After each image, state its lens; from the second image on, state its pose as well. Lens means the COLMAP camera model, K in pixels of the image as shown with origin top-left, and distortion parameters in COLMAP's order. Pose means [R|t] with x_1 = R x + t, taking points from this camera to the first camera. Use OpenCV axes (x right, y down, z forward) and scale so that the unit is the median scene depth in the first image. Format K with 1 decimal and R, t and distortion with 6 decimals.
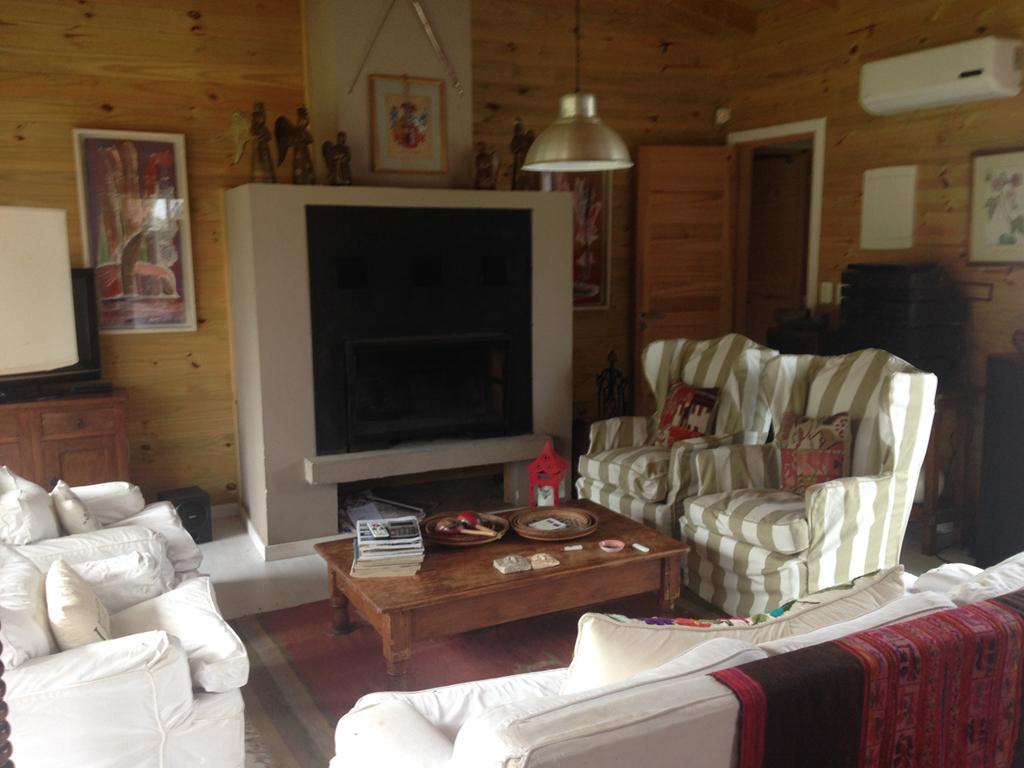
lens RADIAL K [[928.0, 0, 521.9], [0, 928.0, 385.3], [0, 0, 1]] dist [0.164462, -0.246114]
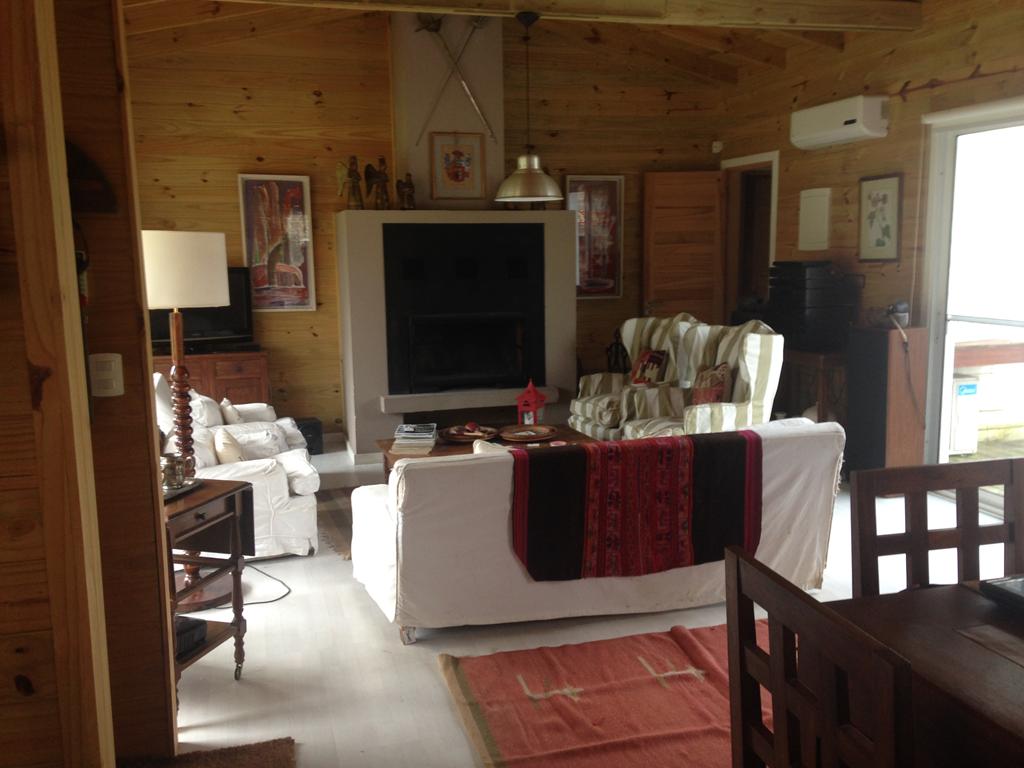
lens RADIAL K [[928.0, 0, 517.5], [0, 928.0, 385.6], [0, 0, 1]] dist [0.164462, -0.246114]
pose [[0.987144, 0.016039, -0.159026, 0.207145], [-0.016999, 0.999845, -0.004683, 0.063766], [0.158926, 0.007326, 0.987263, -0.399369]]
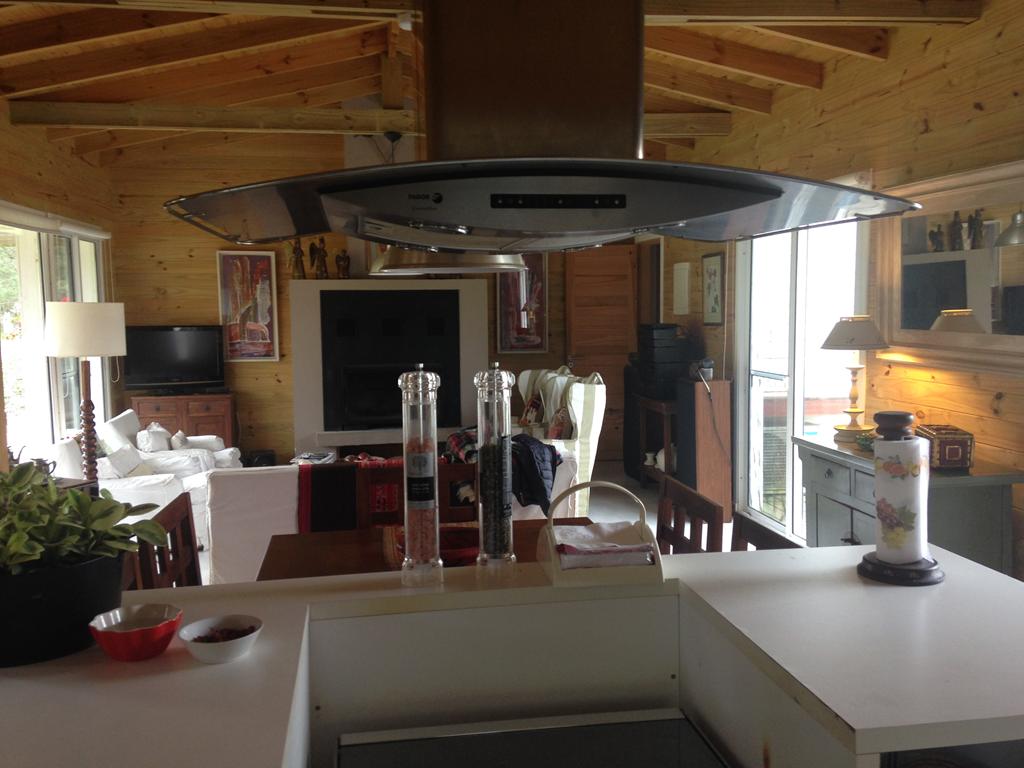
lens RADIAL K [[928.0, 0, 515.1], [0, 928.0, 381.9], [0, 0, 1]] dist [0.164462, -0.246114]
pose [[0.960283, 0.018571, -0.278408, 0.603076], [-0.037379, 0.997351, -0.062401, 0.078233], [0.276512, 0.070329, 0.958434, -0.580814]]
